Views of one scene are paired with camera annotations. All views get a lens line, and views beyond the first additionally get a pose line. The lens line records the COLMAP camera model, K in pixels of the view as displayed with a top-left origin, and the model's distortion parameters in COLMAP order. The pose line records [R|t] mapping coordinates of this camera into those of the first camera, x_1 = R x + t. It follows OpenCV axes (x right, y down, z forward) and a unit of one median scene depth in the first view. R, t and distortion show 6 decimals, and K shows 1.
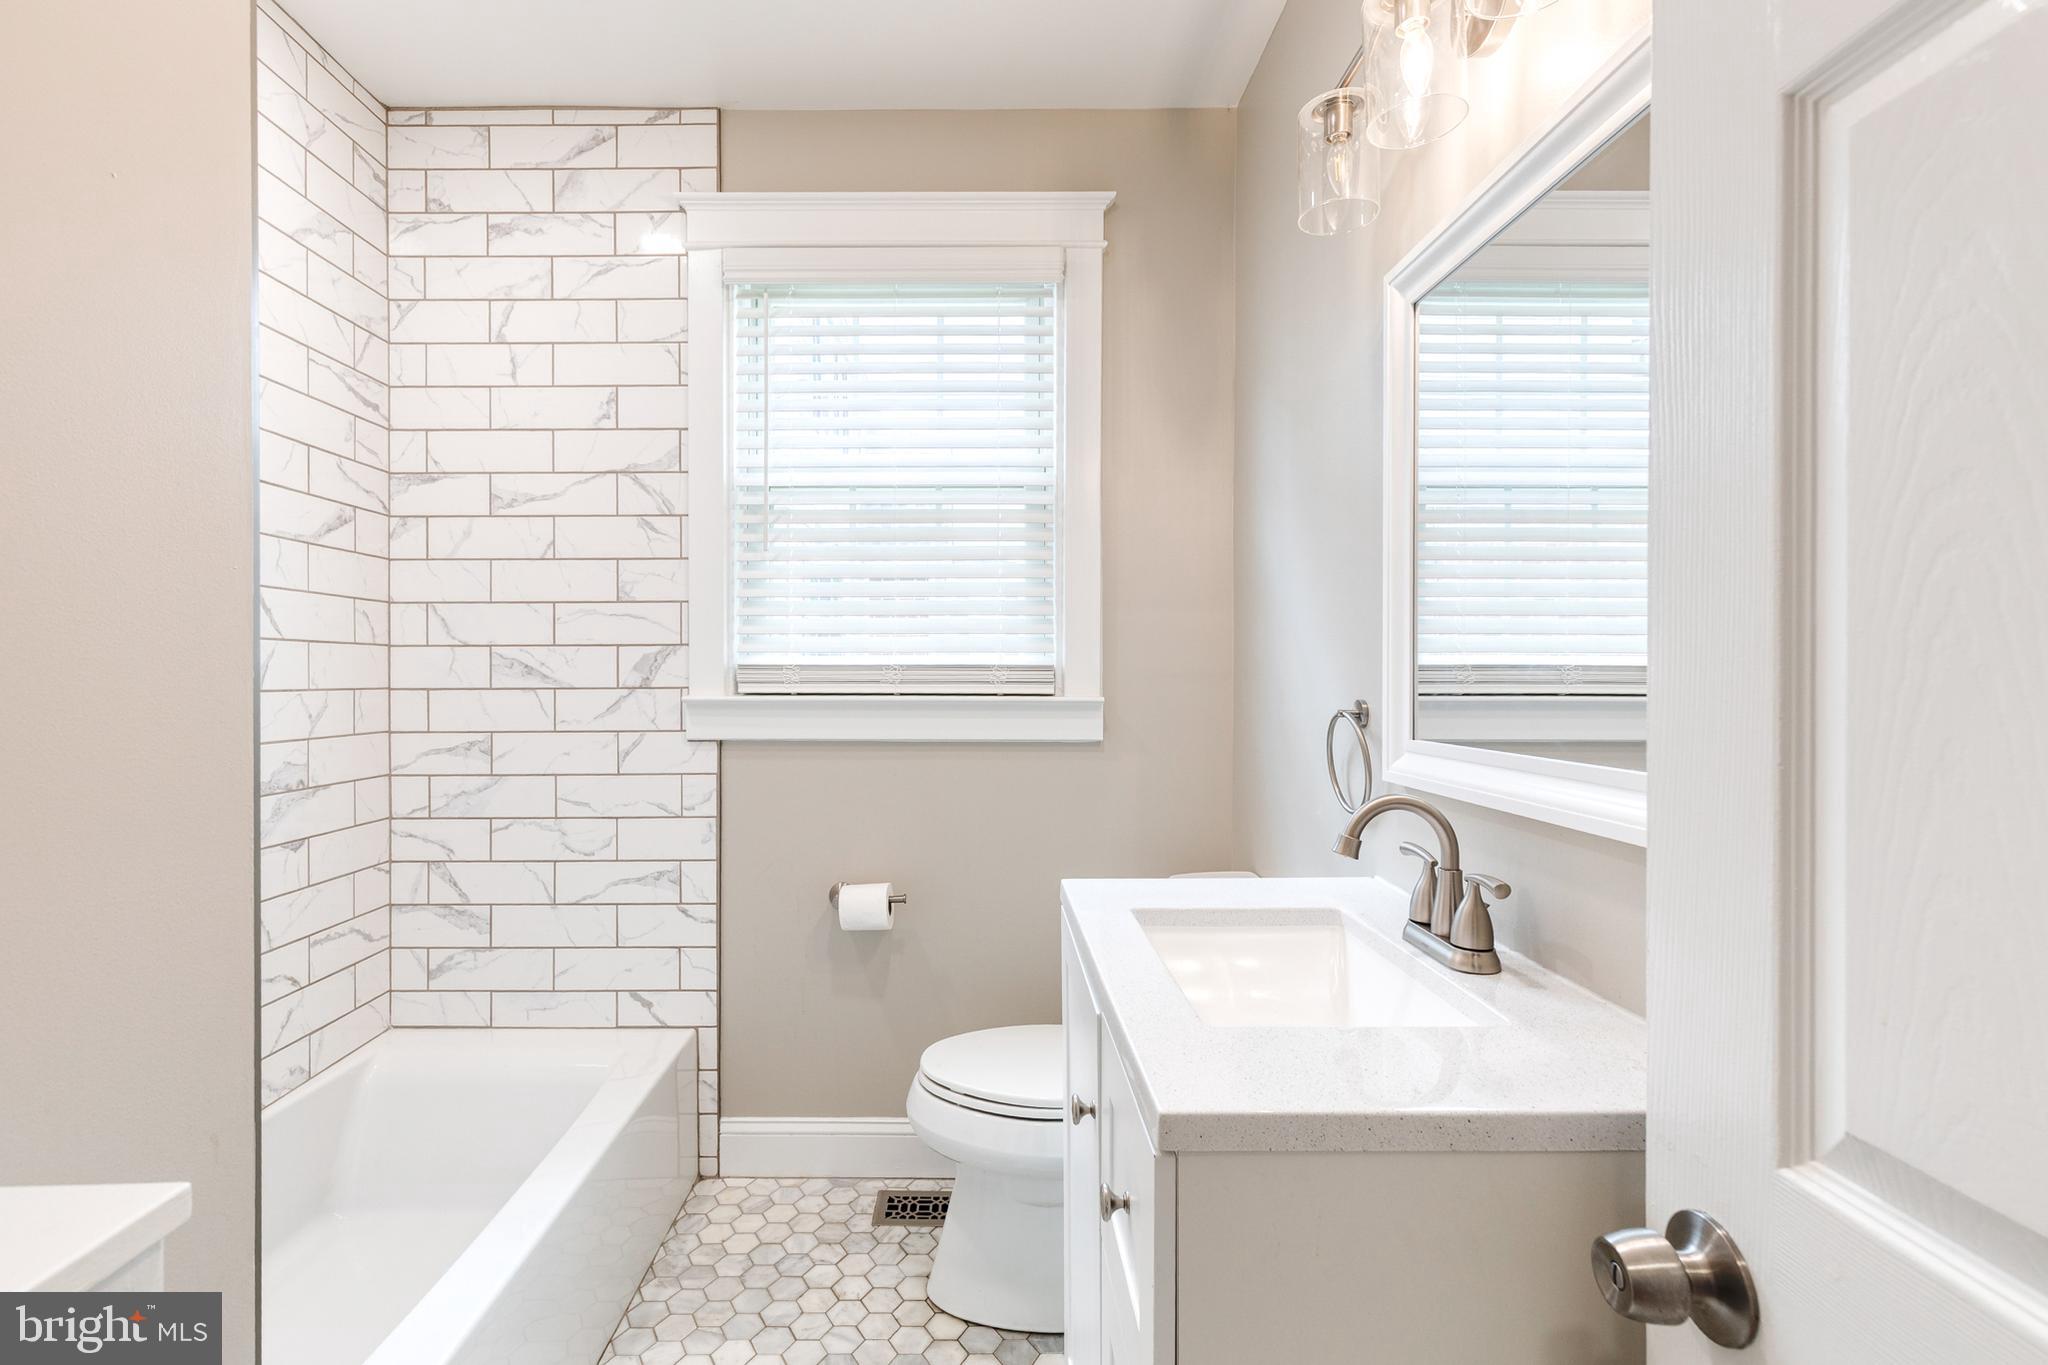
lens RADIAL K [[937.8, 0, 1059.8], [0, 937.8, 676.2], [0, 0, 1]] dist [0.000655, -0.000578]
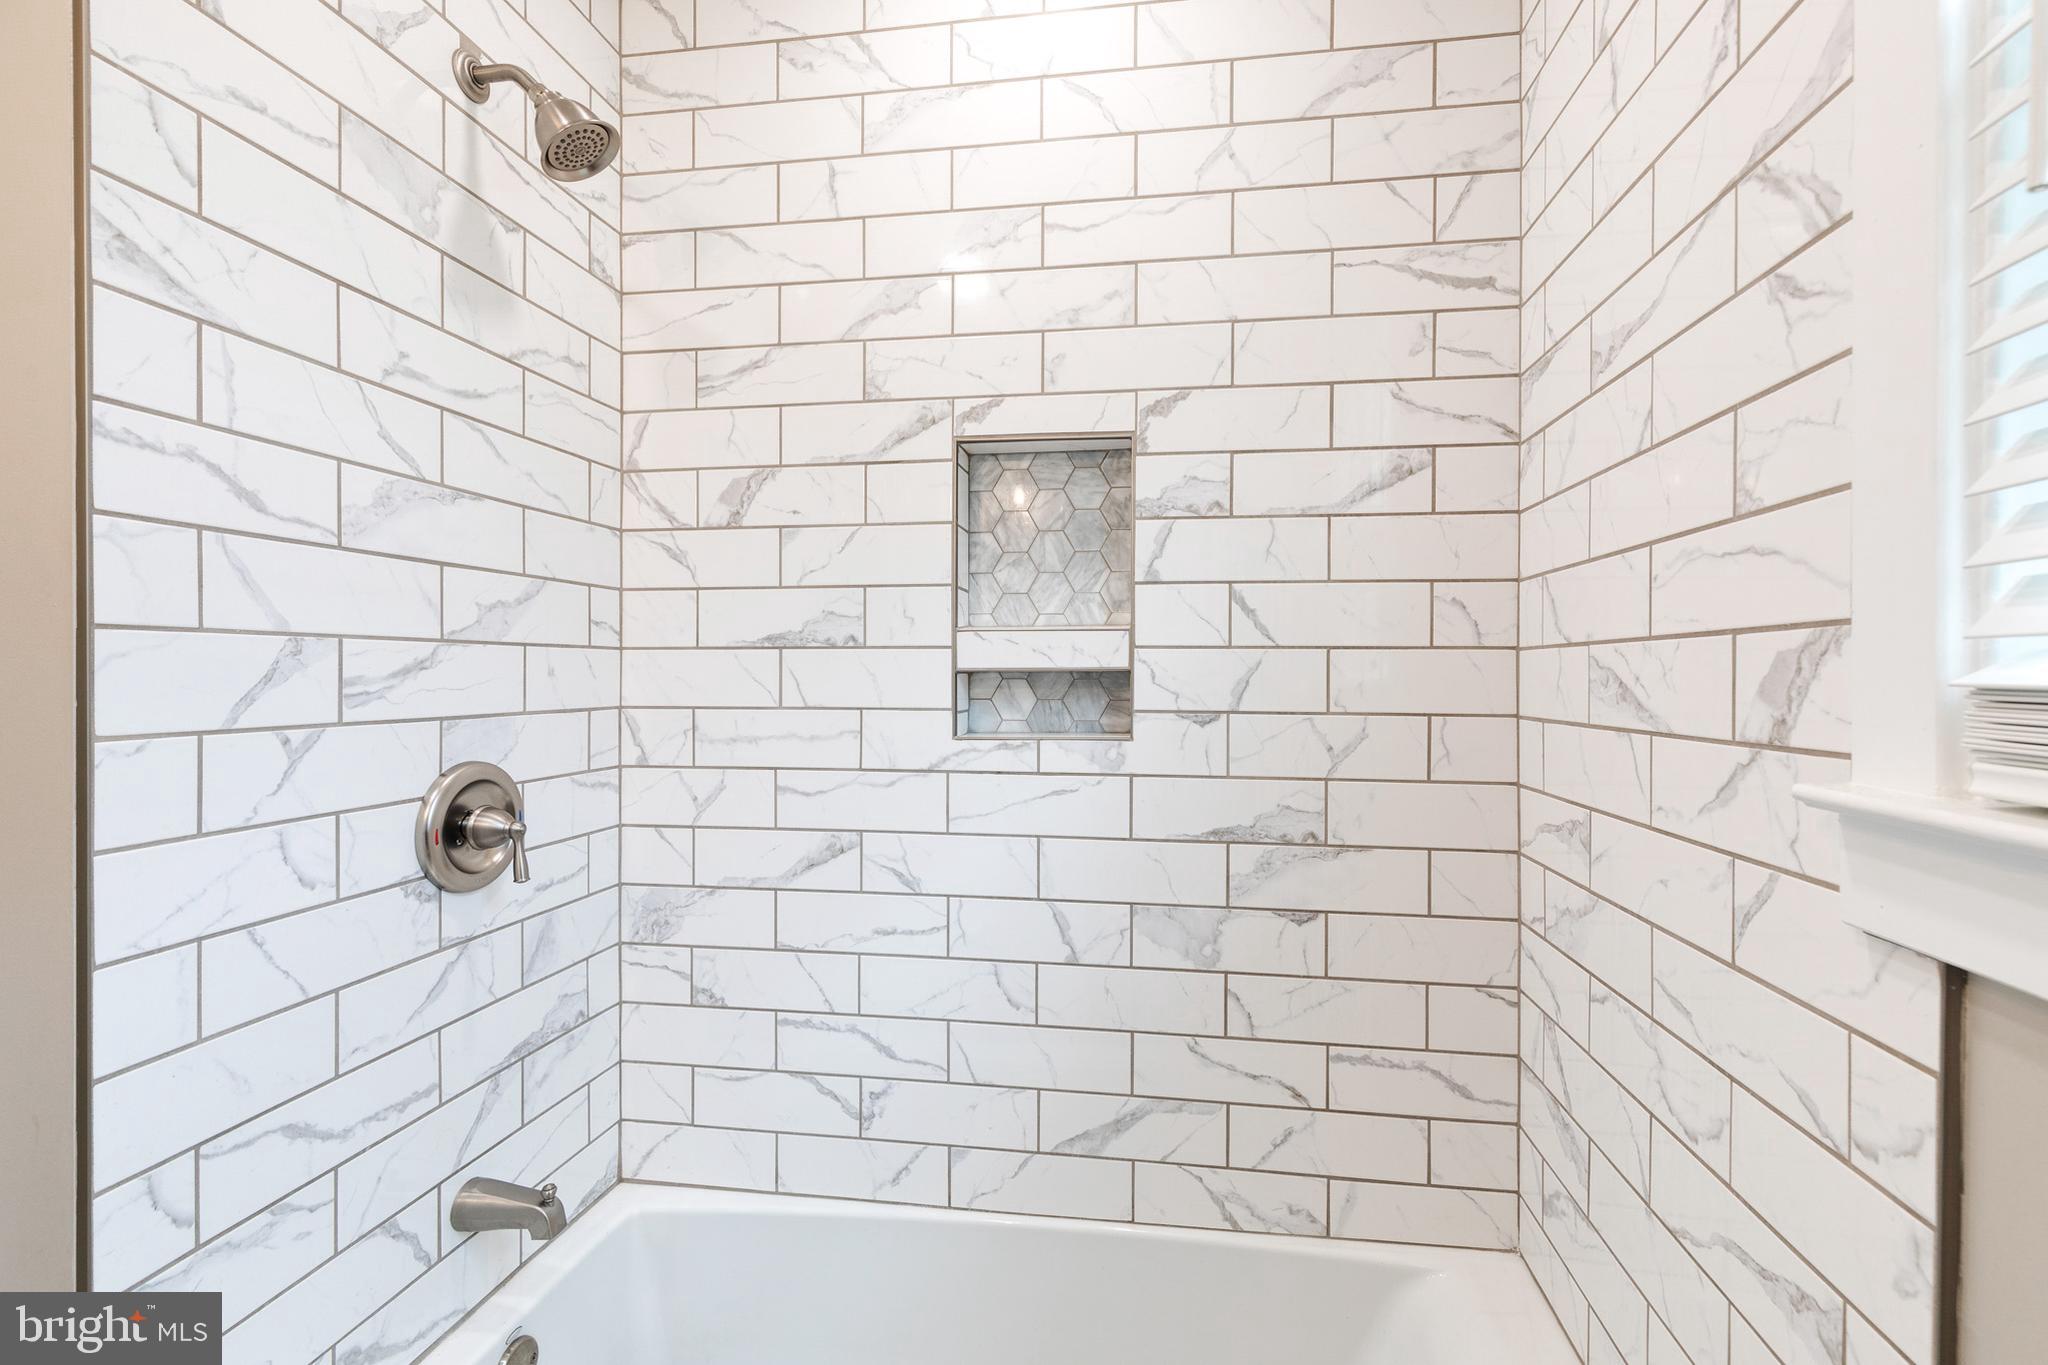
lens RADIAL K [[913.2, 0, 1051.5], [0, 913.2, 675.2], [0, 0, 1]] dist [0.000594, -0.000121]
pose [[-0.232573, 0.003150, -0.972574, -0.043421], [-0.007235, 0.999961, 0.004969, -0.015861], [0.972552, 0.008192, -0.232542, 0.871505]]
